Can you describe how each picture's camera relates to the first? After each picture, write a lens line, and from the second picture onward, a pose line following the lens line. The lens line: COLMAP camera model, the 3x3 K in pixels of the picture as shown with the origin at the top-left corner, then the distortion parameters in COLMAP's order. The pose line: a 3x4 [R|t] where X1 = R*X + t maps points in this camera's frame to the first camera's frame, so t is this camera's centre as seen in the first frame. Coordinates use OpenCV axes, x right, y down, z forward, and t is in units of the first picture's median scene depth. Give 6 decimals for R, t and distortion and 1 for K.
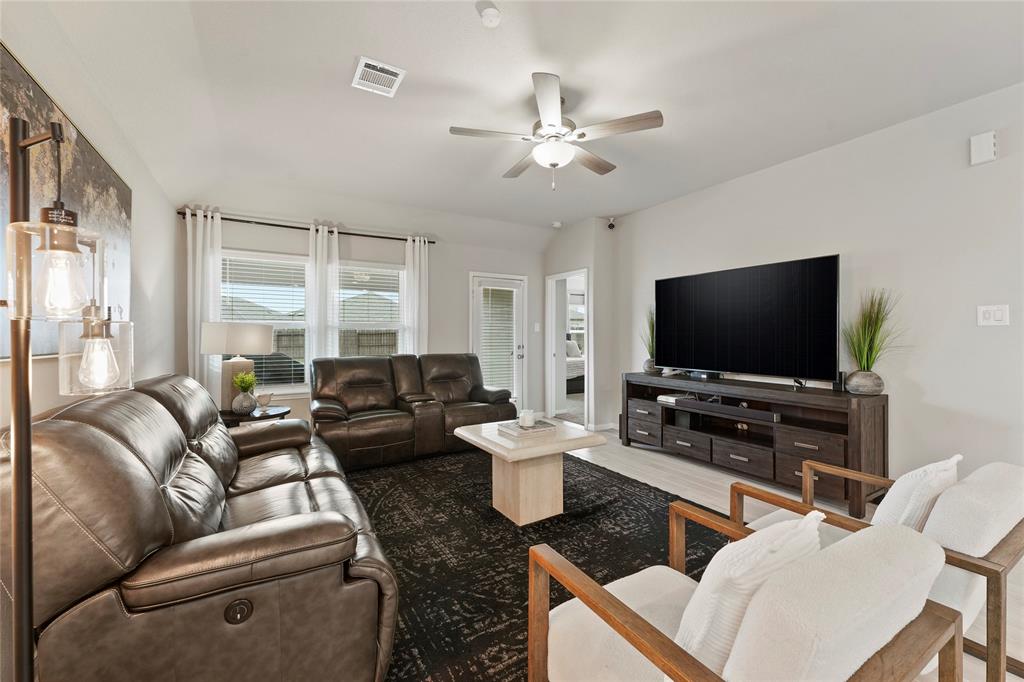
lens RADIAL K [[410.4, 0, 511.2], [0, 410.4, 336.3], [0, 0, 1]] dist [0.000017, 0.000005]
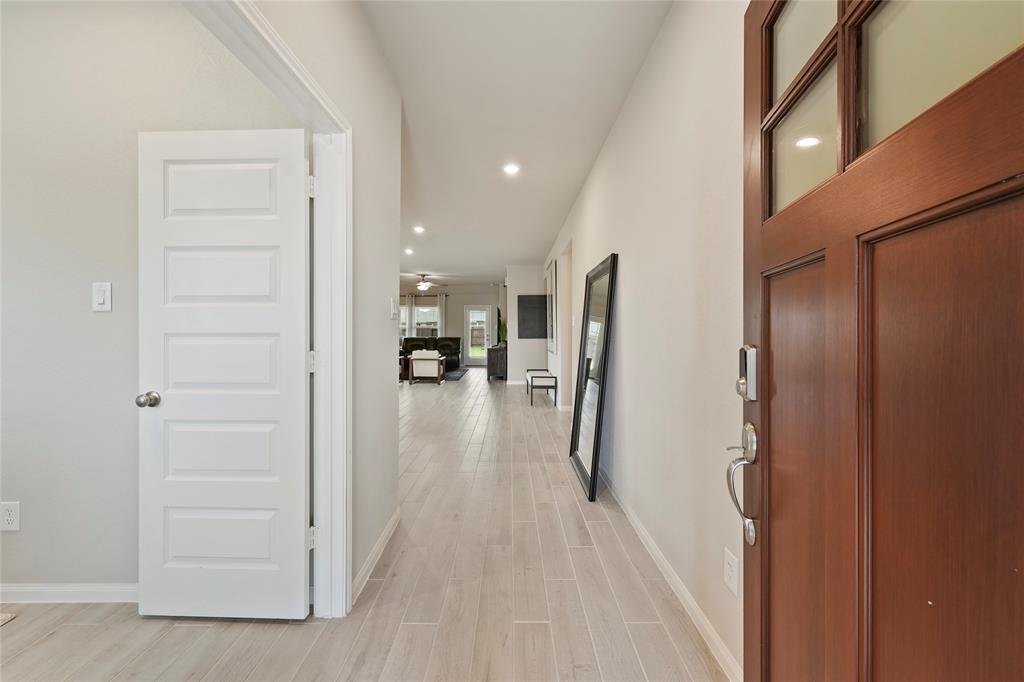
lens RADIAL K [[408.3, 0, 509.5], [0, 408.3, 336.8], [0, 0, 1]] dist [0.002567, 0.000001]
pose [[0.857193, 0.014345, -0.514796, 2.398984], [-0.006329, 0.999830, 0.017323, -0.011864], [0.514957, -0.011592, 0.857138, -1.700344]]
